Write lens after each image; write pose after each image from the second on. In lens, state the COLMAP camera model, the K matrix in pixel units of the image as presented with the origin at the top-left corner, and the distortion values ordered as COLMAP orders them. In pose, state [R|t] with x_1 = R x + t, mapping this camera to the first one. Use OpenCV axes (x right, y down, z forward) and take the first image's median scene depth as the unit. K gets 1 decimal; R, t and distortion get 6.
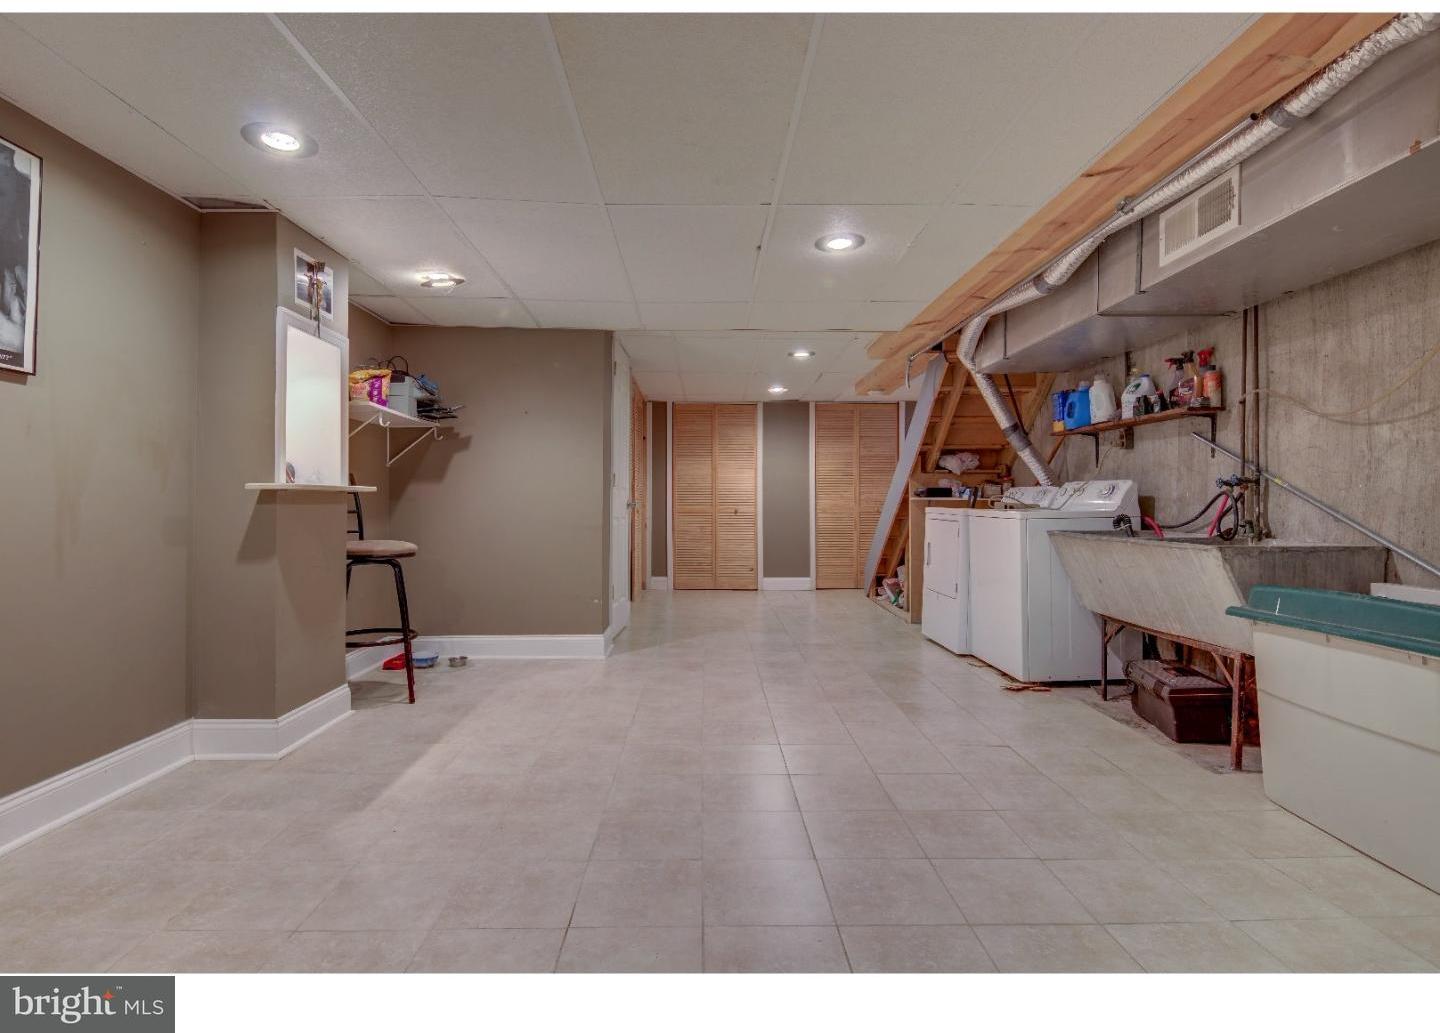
lens RADIAL K [[730.4, 0, 720.8], [0, 730.4, 499.2], [0, 0, 1]] dist [0.015144, -0.011832]
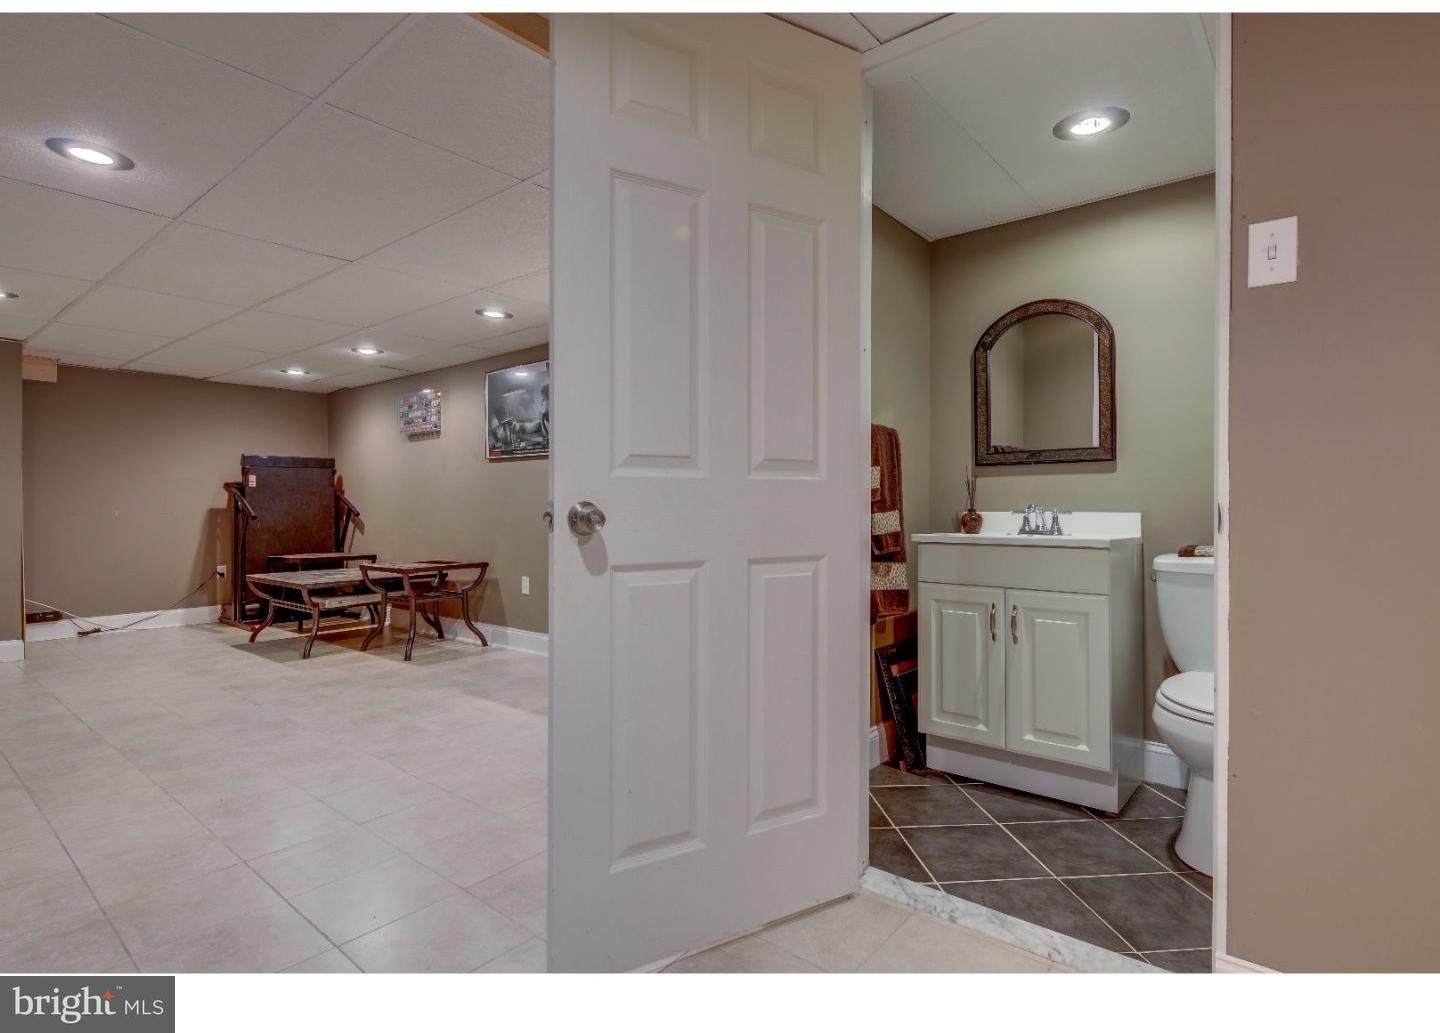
lens RADIAL K [[730.4, 0, 720.8], [0, 730.4, 499.2], [0, 0, 1]] dist [0.015144, -0.011832]
pose [[-0.661909, -0.009585, -0.749523, 0.346476], [0.003114, 0.999874, -0.015537, 0.005037], [0.749578, -0.012618, -0.661796, 2.312901]]
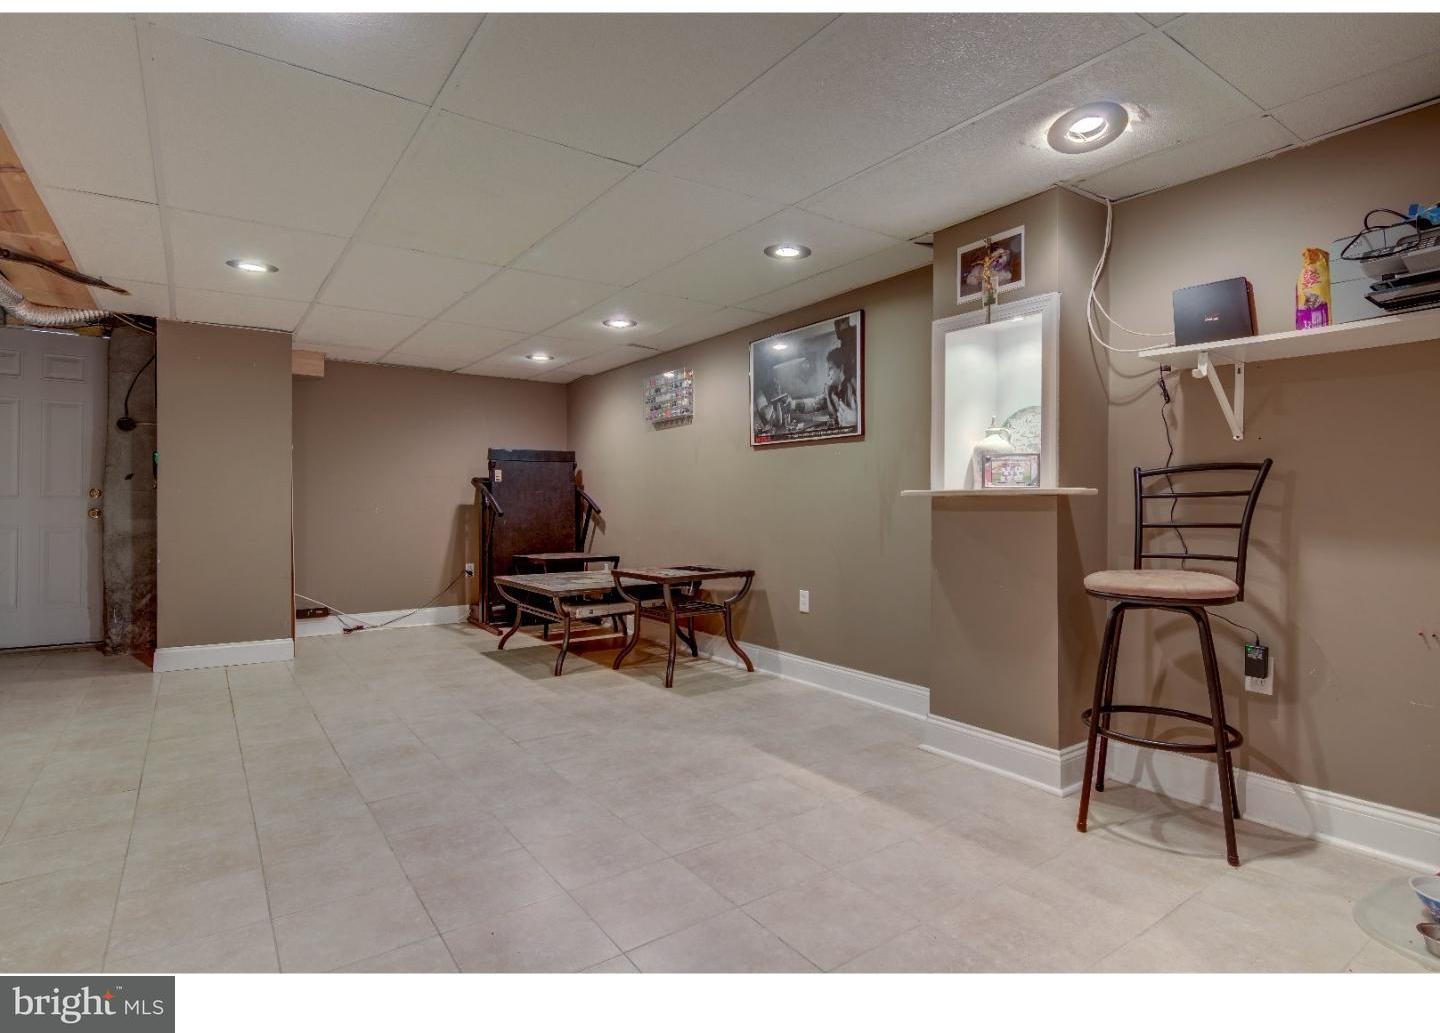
lens RADIAL K [[730.4, 0, 720.8], [0, 730.4, 499.2], [0, 0, 1]] dist [0.015144, -0.011832]
pose [[-0.830250, -0.006962, -0.557347, 0.252505], [-0.000272, 0.999927, -0.012085, 0.003105], [0.557391, -0.009882, -0.830191, 1.836603]]
